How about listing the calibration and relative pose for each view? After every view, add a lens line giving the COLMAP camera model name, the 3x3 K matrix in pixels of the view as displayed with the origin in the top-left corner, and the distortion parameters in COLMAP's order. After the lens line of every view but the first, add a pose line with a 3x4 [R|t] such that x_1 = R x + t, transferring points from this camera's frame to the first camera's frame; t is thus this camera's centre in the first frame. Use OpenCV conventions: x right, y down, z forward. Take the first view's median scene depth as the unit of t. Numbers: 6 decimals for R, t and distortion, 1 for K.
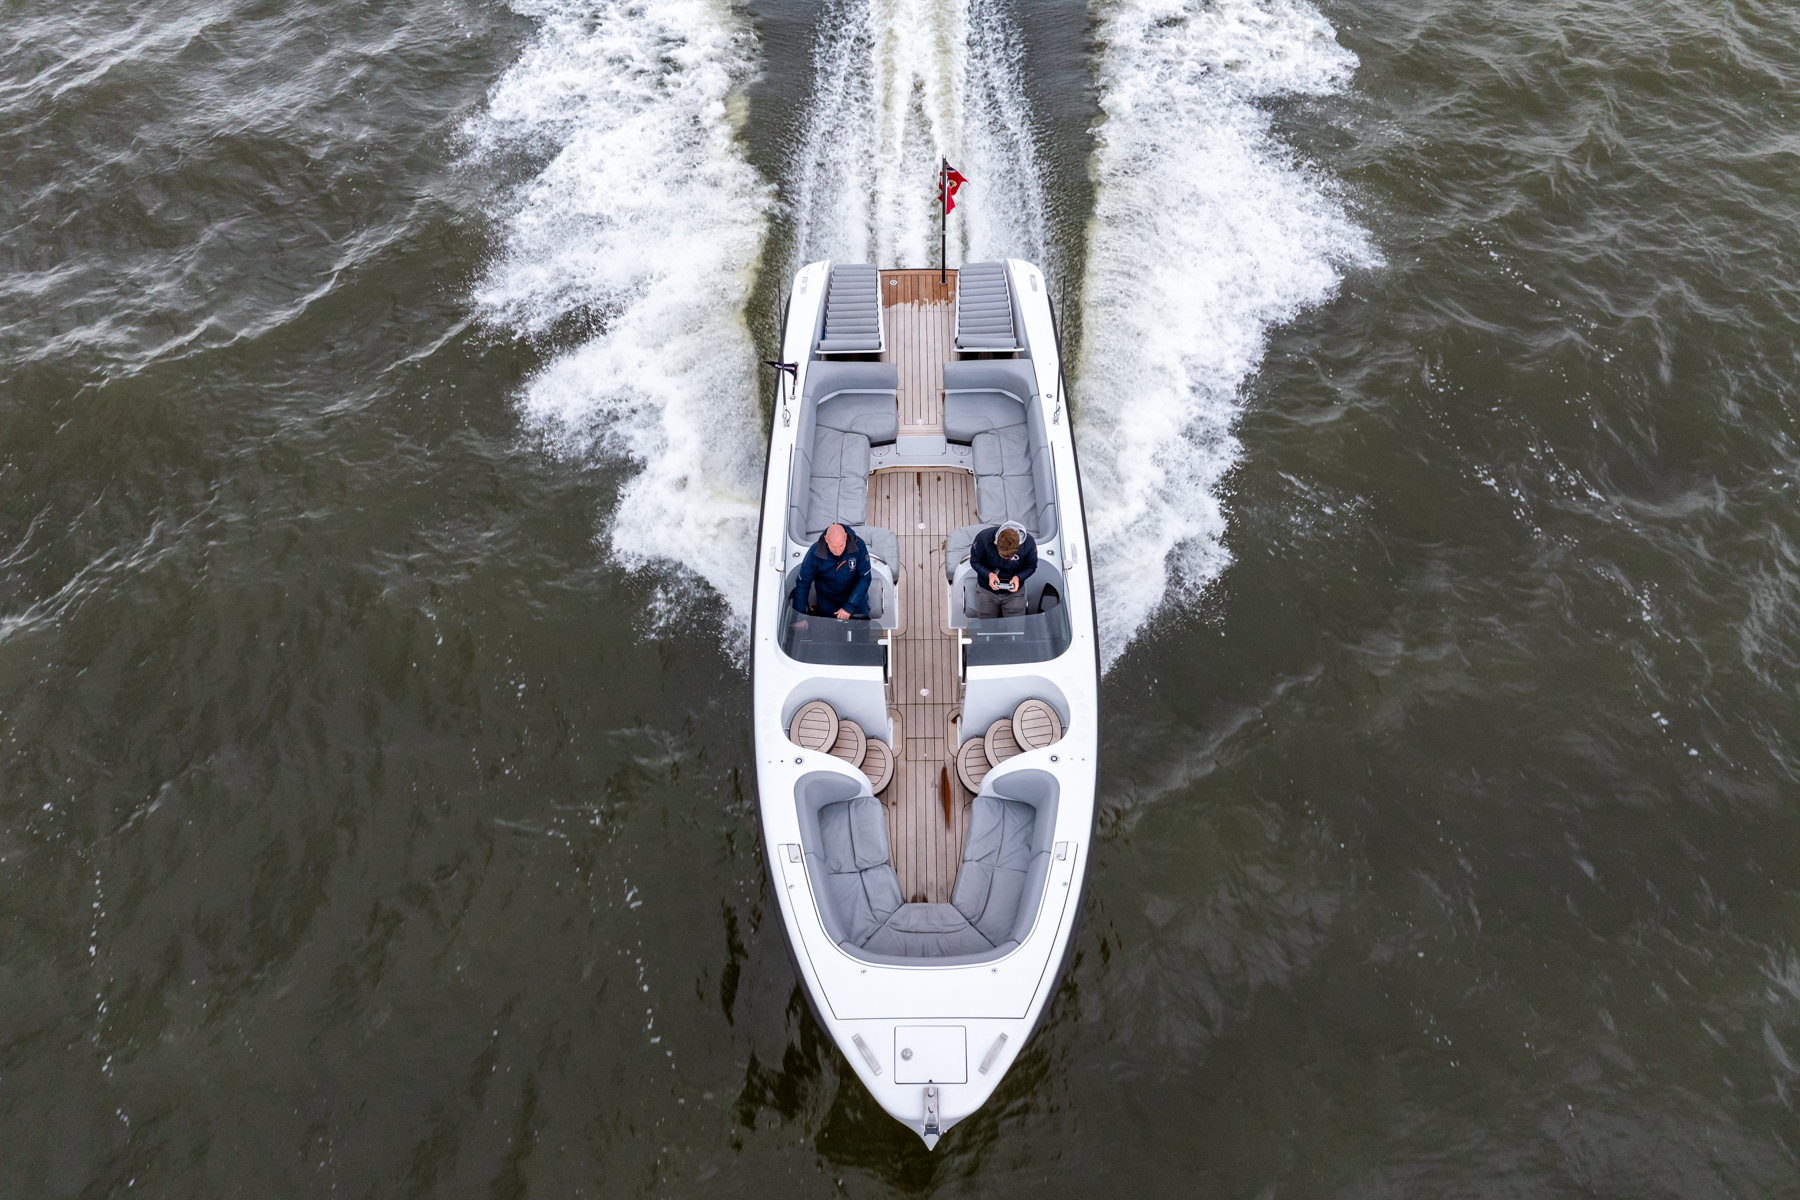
lens RADIAL K [[1230.5, 0, 900.0], [0, 1230.5, 600.0], [0, 0, 1]] dist [0.075254, 0.001550]
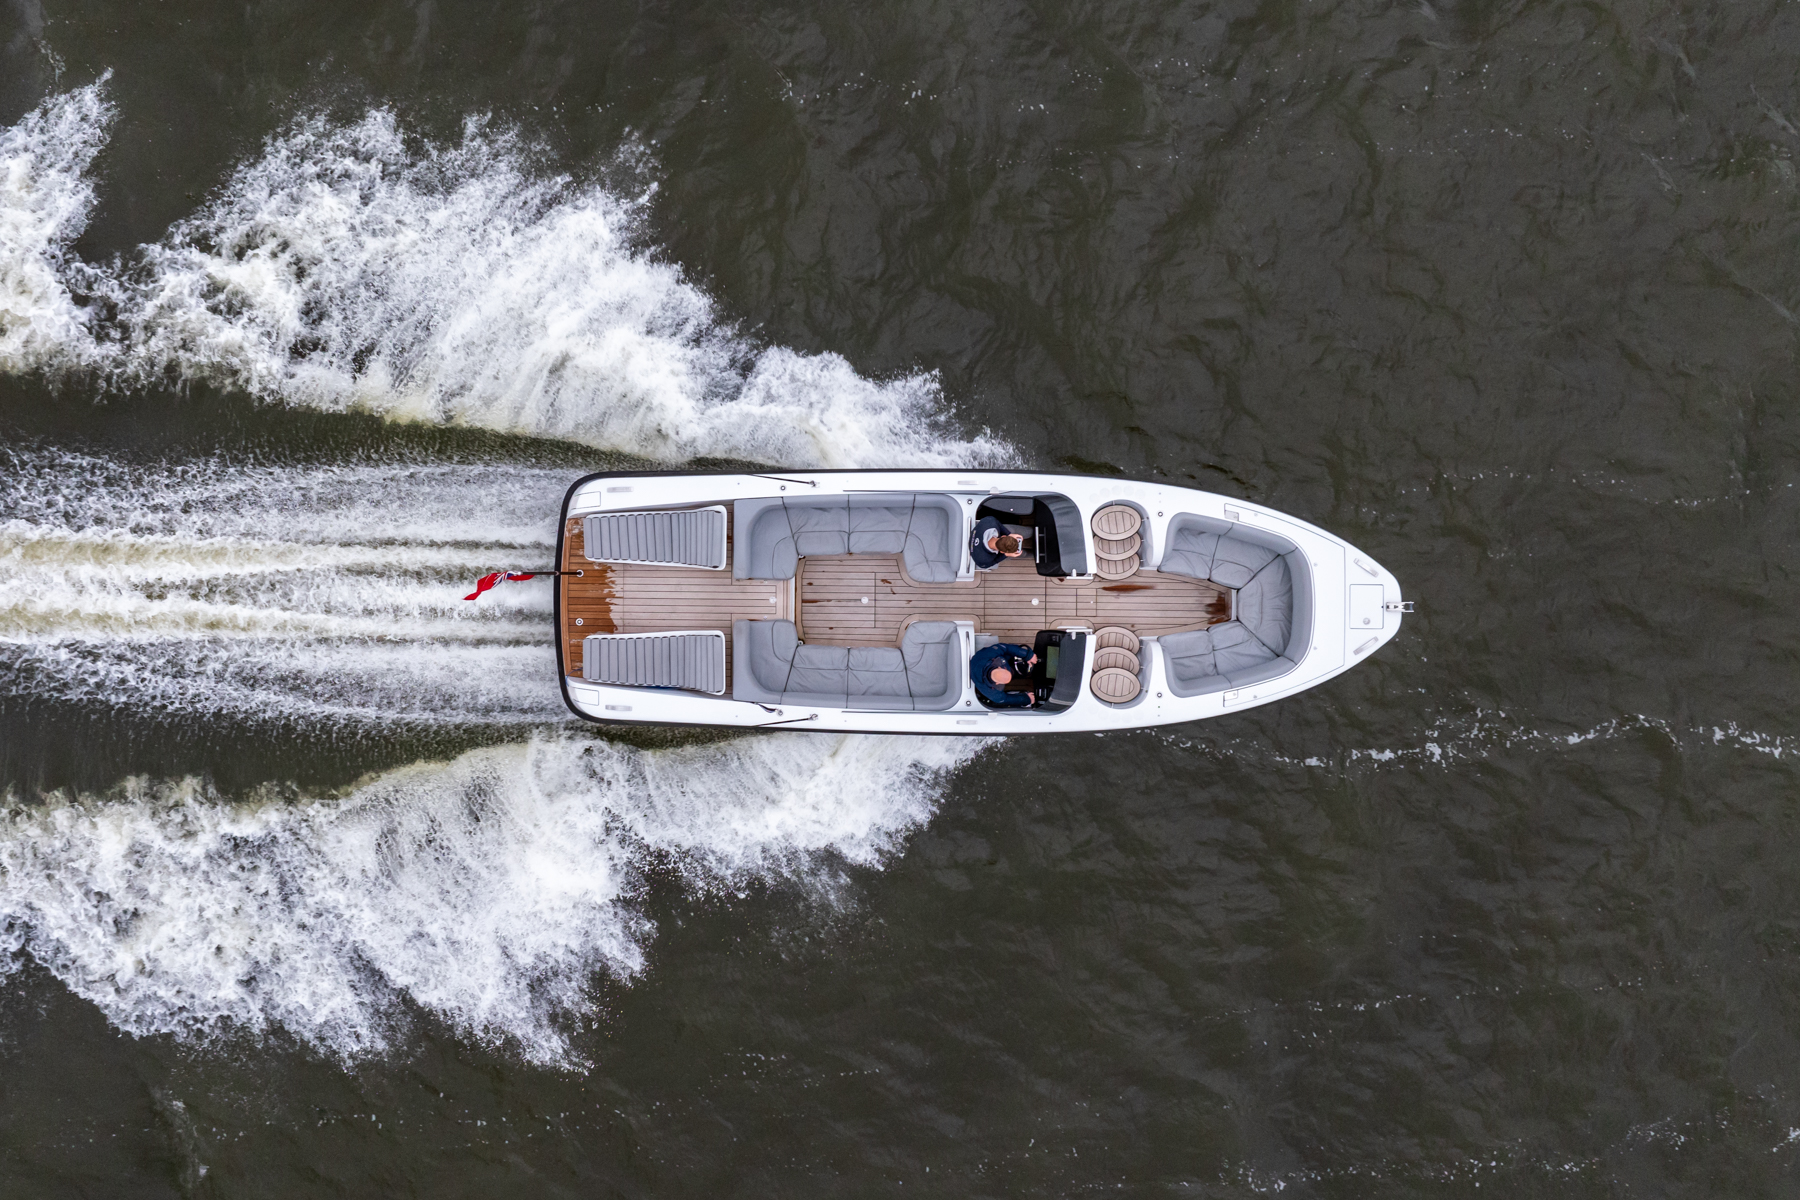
lens RADIAL K [[1230.5, 0, 900.0], [0, 1230.5, 600.0], [0, 0, 1]] dist [0.075254, 0.001550]
pose [[0.010901, -0.999940, -0.001050, 0.020215], [0.820290, 0.008343, 0.571886, -0.739467], [-0.571843, -0.007095, 0.820332, 0.007984]]
